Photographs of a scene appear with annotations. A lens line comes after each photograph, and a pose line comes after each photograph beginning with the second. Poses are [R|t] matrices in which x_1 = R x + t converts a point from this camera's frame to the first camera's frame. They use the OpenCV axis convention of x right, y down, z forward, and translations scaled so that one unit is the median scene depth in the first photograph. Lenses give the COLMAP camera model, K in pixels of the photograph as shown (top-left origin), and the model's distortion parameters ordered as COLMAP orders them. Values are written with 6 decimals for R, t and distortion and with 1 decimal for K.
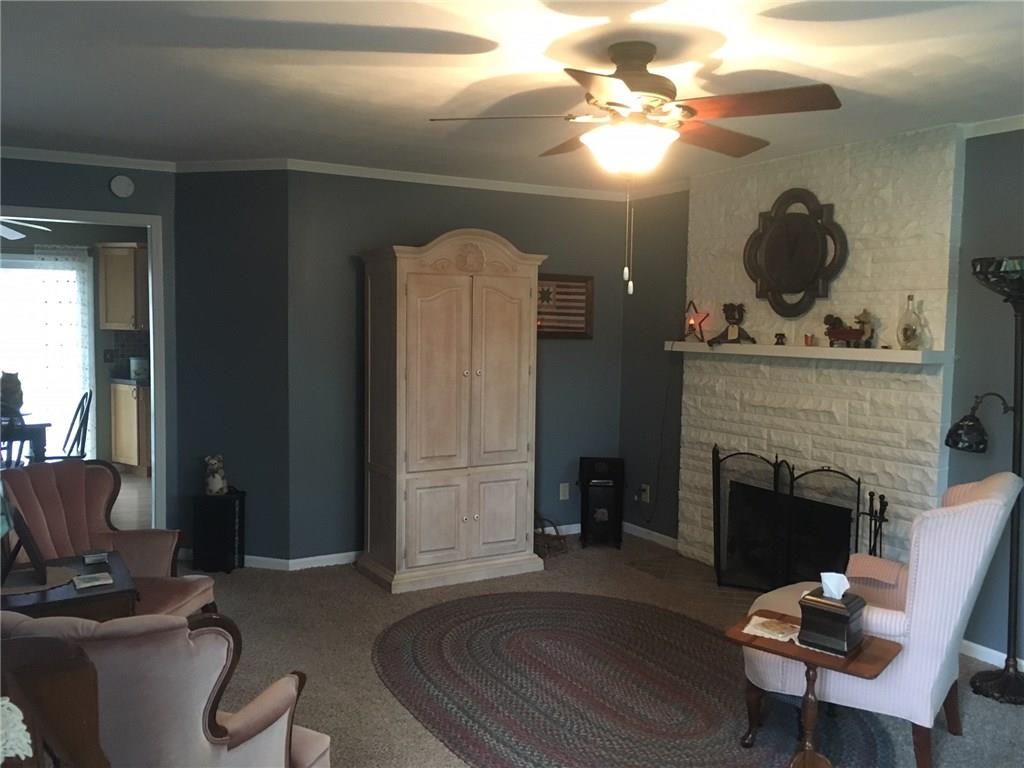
lens RADIAL K [[874.8, 0, 508.8], [0, 874.8, 385.1], [0, 0, 1]] dist [0.085295, -0.111677]
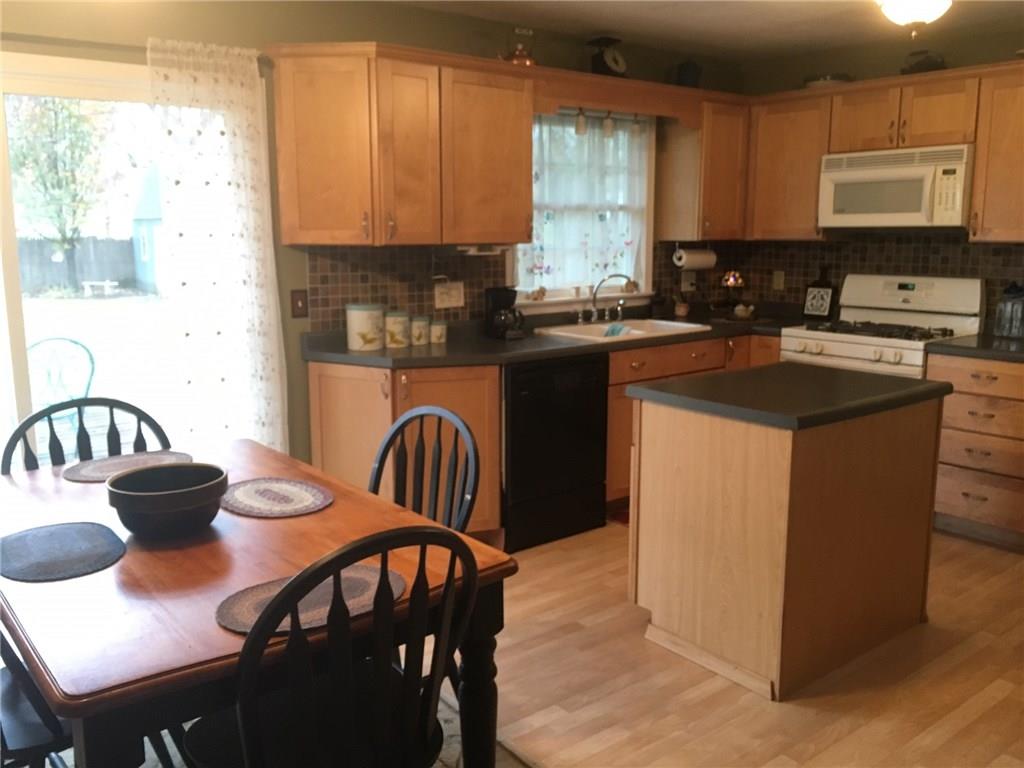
lens RADIAL K [[880.0, 0, 512.0], [0, 880.0, 384.0], [0, 0, 1]] dist [0.084114, -0.126641]
pose [[0.987101, -0.043474, 0.154080, -0.428237], [0.027223, 0.993988, 0.106052, -0.038250], [-0.157764, -0.100490, 0.982350, 0.541542]]
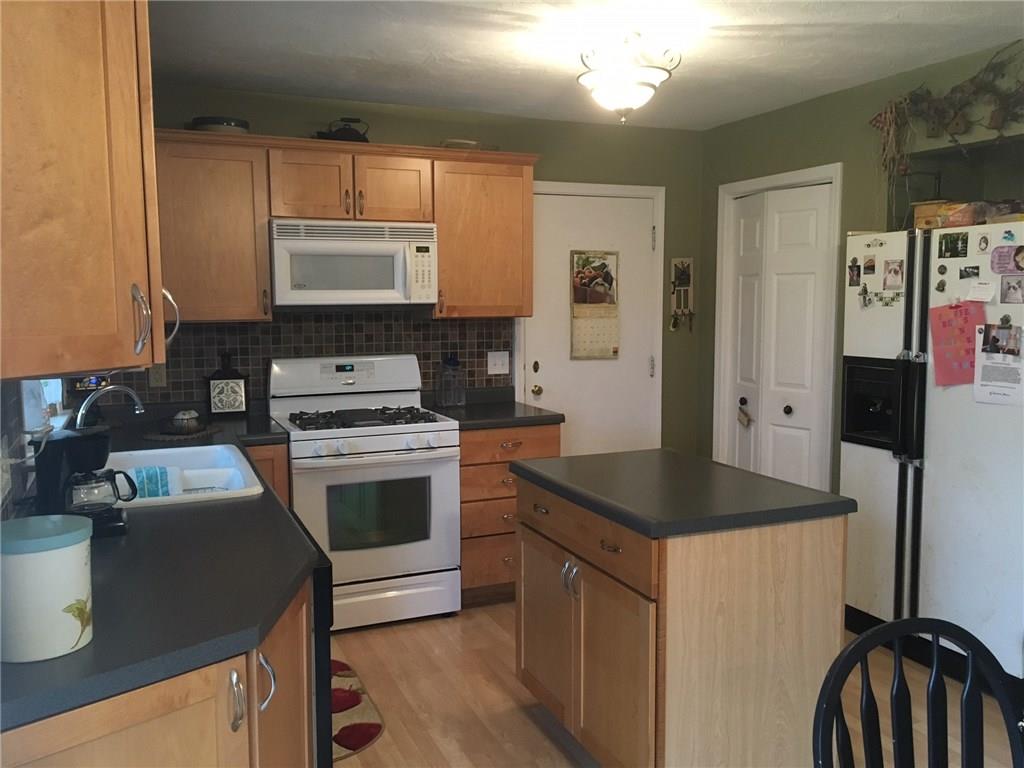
lens RADIAL K [[874.8, 0, 508.8], [0, 874.8, 385.1], [0, 0, 1]] dist [0.085295, -0.111677]
pose [[0.117074, -0.121014, 0.985723, -0.628400], [0.078489, 0.990571, 0.112287, -0.081825], [-0.990017, 0.064223, 0.125469, 0.992586]]
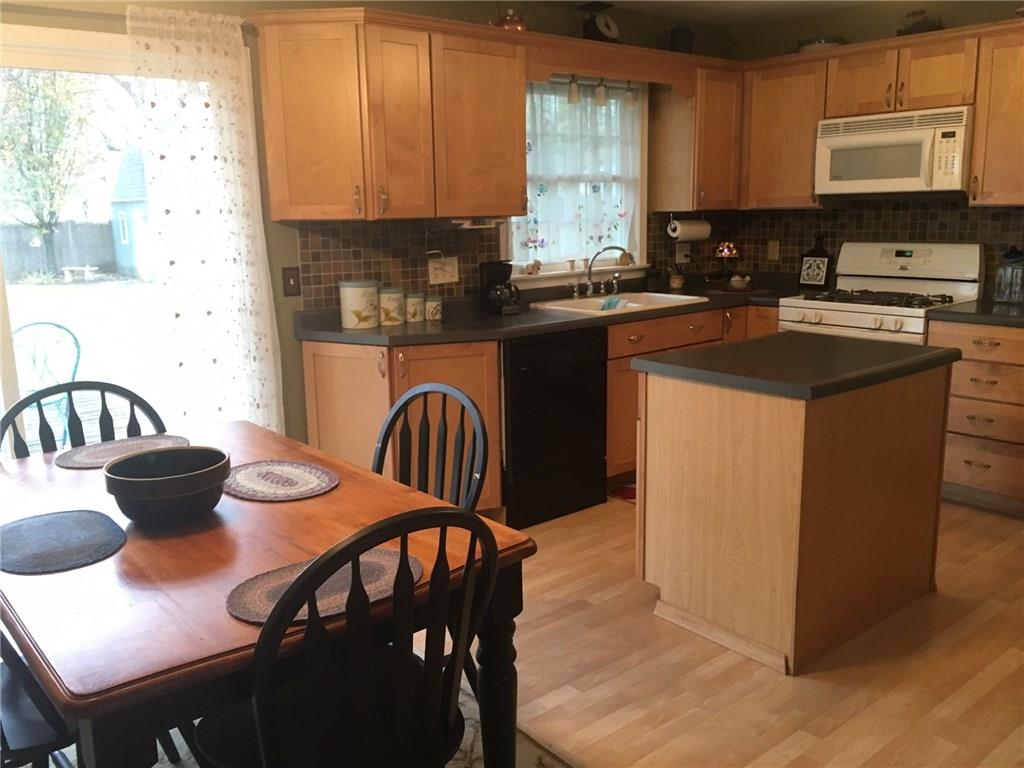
lens RADIAL K [[879.7, 0, 508.6], [0, 879.7, 386.0], [0, 0, 1]] dist [0.085214, -0.118391]
pose [[0.983998, -0.068109, 0.164651, -0.433971], [0.046266, 0.990031, 0.133037, -0.036119], [-0.172071, -0.123291, 0.977339, 0.552427]]
